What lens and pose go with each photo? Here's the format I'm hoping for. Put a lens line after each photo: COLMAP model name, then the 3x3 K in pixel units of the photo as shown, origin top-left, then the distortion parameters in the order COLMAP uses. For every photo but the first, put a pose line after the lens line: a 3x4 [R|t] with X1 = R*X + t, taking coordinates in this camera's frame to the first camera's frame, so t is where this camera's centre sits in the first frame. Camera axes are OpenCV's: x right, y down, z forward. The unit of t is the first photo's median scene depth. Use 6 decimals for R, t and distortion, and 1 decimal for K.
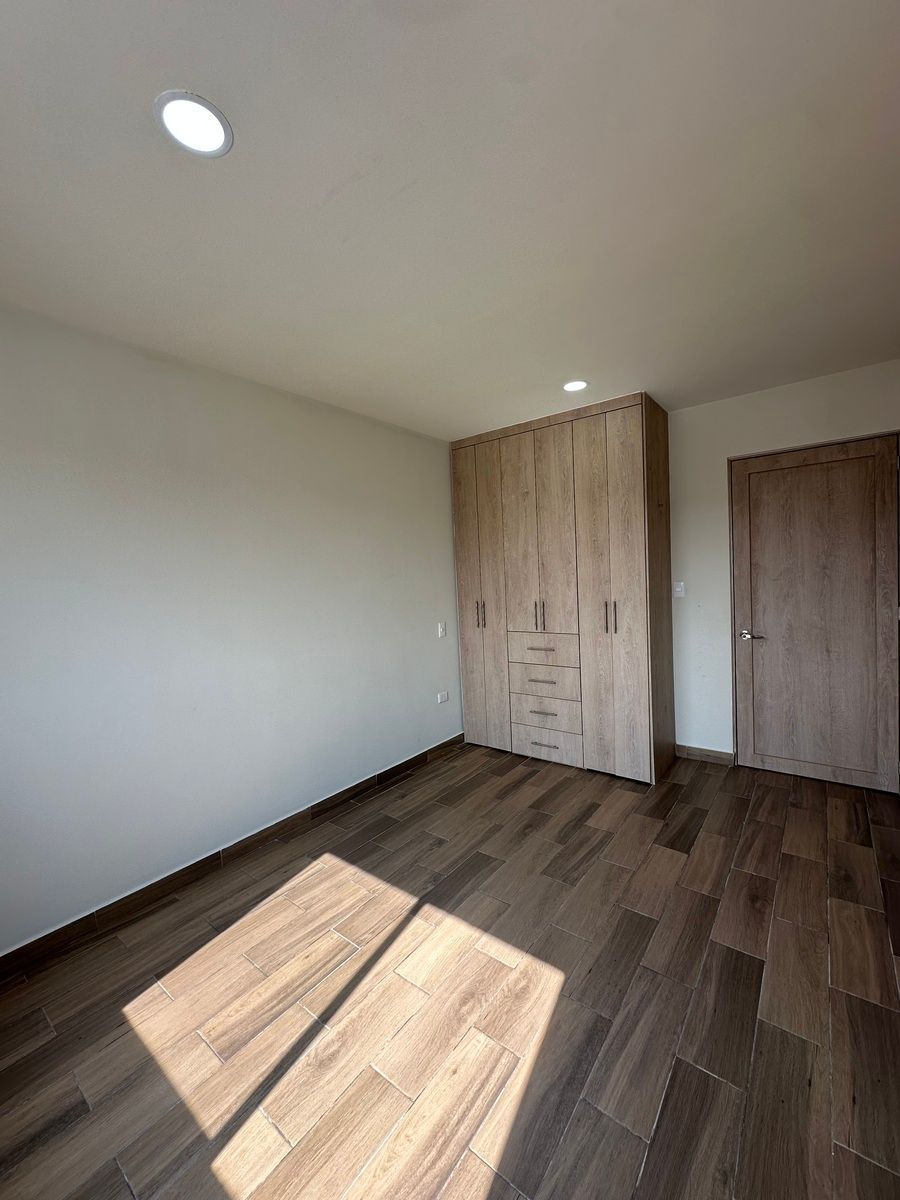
lens RADIAL K [[478.0, 0, 450.2], [0, 478.0, 598.9], [0, 0, 1]] dist [-0.003514, 0.000605]
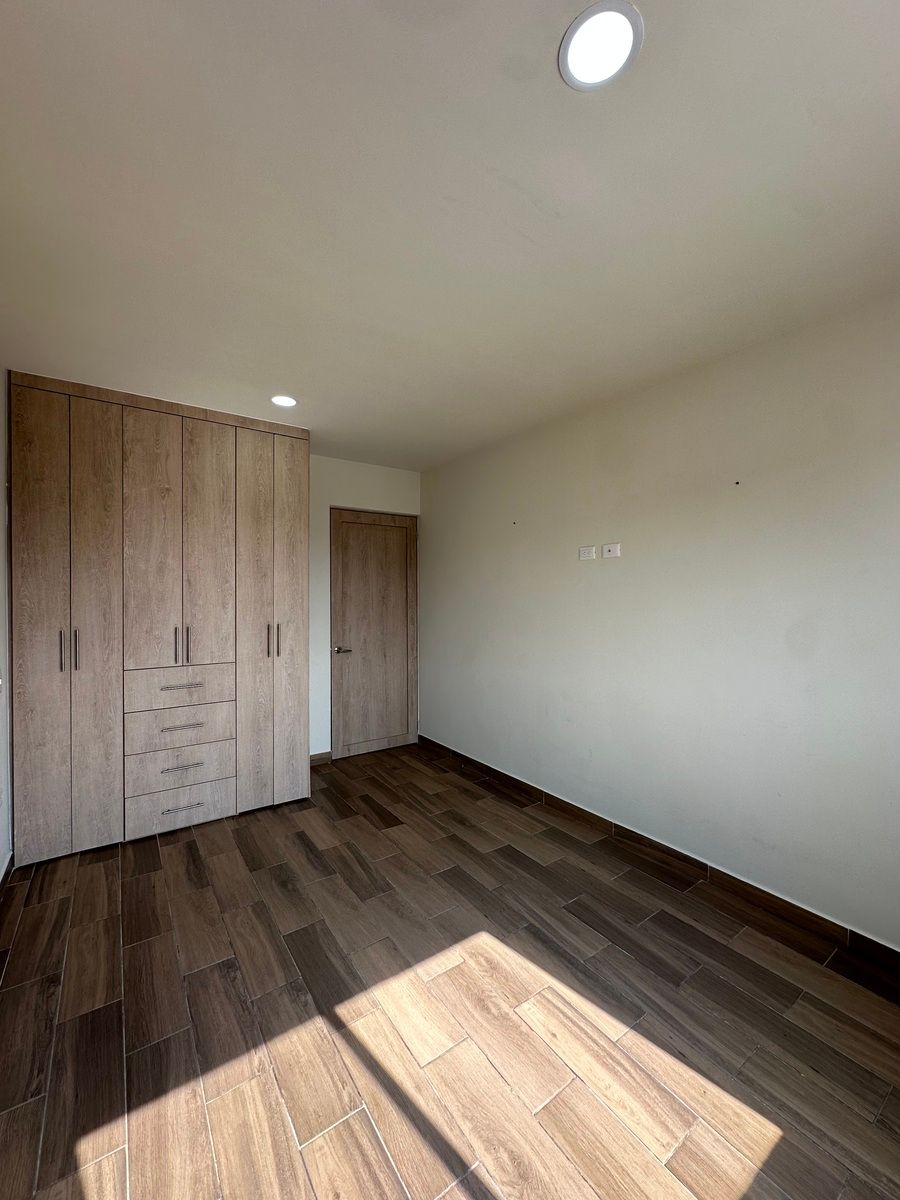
lens RADIAL K [[478.0, 0, 447.2], [0, 478.0, 597.2], [0, 0, 1]] dist [-0.003514, 0.000605]
pose [[0.292835, 0.040617, 0.955300, -0.641043], [0.034287, 0.998009, -0.052943, 0.018757], [-0.955548, 0.048258, 0.290860, 0.481192]]
